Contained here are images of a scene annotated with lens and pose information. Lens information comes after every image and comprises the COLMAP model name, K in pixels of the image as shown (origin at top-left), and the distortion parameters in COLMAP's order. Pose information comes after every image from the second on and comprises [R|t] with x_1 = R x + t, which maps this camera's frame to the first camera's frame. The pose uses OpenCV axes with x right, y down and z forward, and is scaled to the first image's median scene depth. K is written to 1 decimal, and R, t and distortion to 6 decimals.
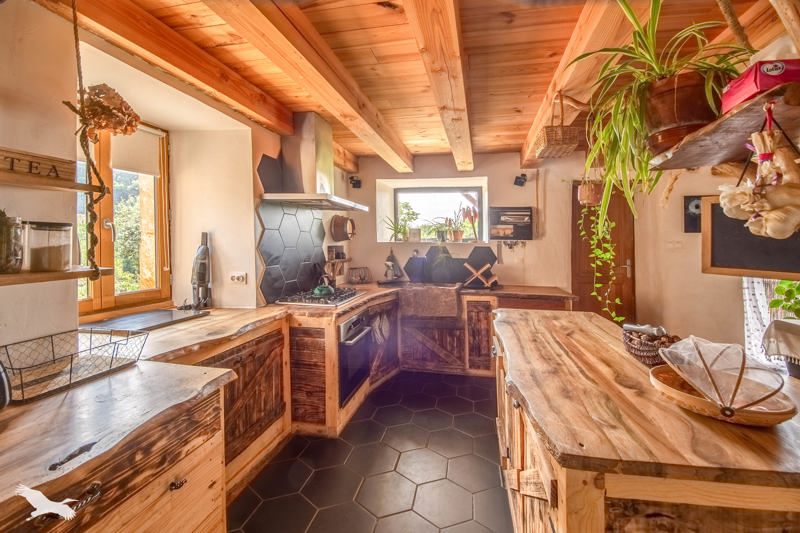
lens RADIAL K [[365.4, 0, 400.2], [0, 365.4, 244.1], [0, 0, 1]] dist [-0.000876, -0.000302]
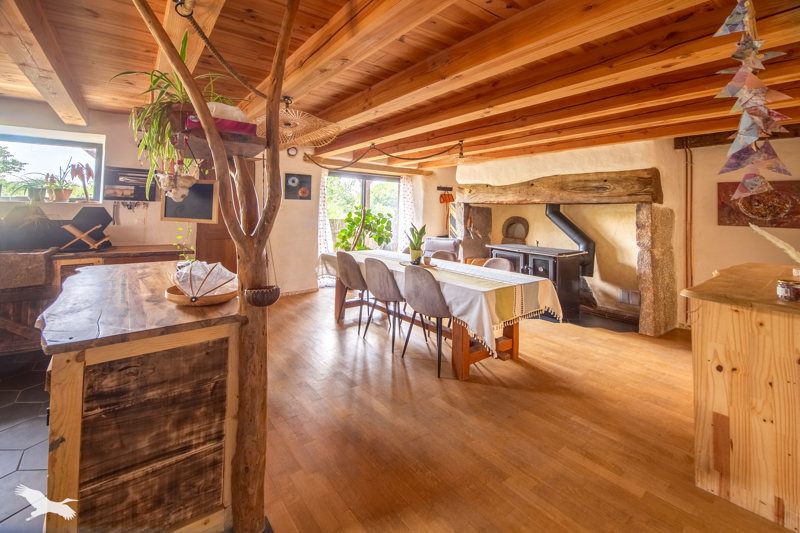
lens RADIAL K [[351.9, 0, 399.9], [0, 351.9, 191.9], [0, 0, 1]] dist [-0.000209, -0.000351]
pose [[0.655892, 0.041348, 0.753721, 0.058455], [-0.009643, 0.998876, -0.046406, 0.002329], [-0.754793, 0.023169, 0.655554, -0.206026]]
